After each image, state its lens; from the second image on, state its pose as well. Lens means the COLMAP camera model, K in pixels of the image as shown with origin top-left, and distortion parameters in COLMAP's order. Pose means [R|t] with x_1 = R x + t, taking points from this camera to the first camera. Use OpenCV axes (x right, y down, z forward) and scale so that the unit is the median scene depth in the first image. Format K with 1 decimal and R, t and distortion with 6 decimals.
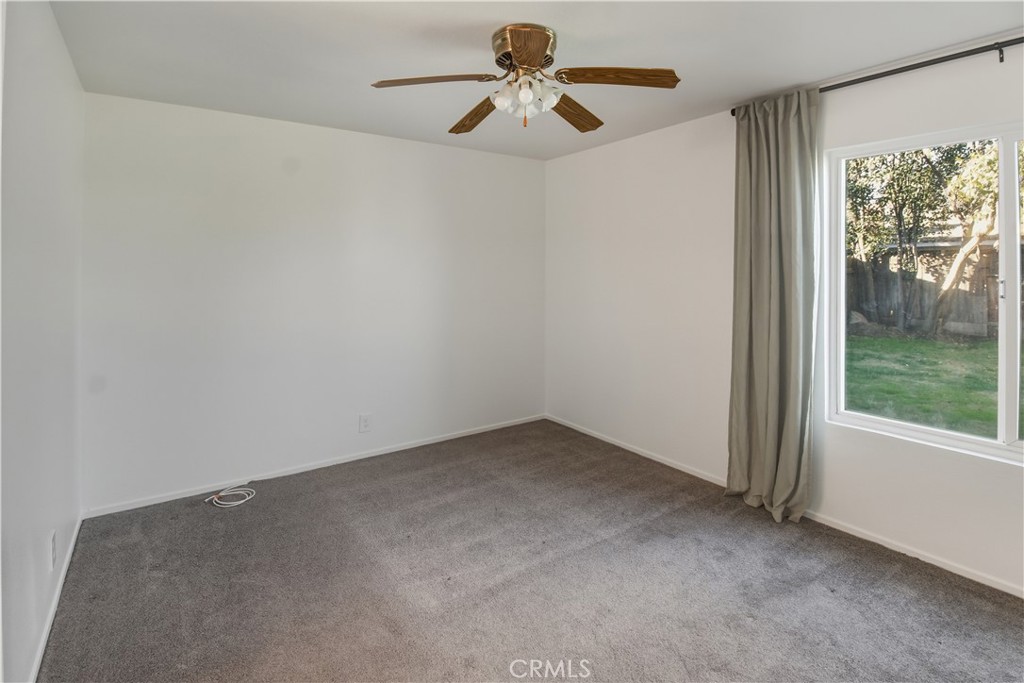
lens RADIAL K [[517.8, 0, 513.8], [0, 517.8, 266.2], [0, 0, 1]] dist [-0.003377, -0.005125]
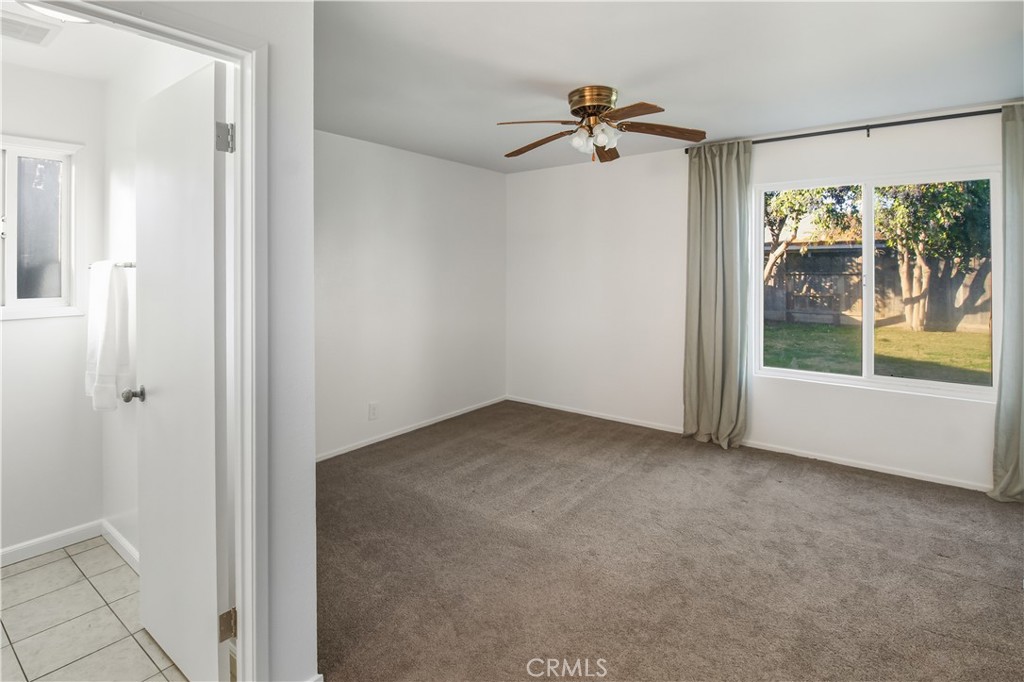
lens RADIAL K [[517.8, 0, 513.8], [0, 517.8, 265.7], [0, 0, 1]] dist [-0.003377, -0.005125]
pose [[0.956010, -0.001062, 0.293331, -0.444865], [0.001677, 0.999997, -0.001845, 0.001591], [-0.293328, 0.002256, 0.956009, -0.168450]]
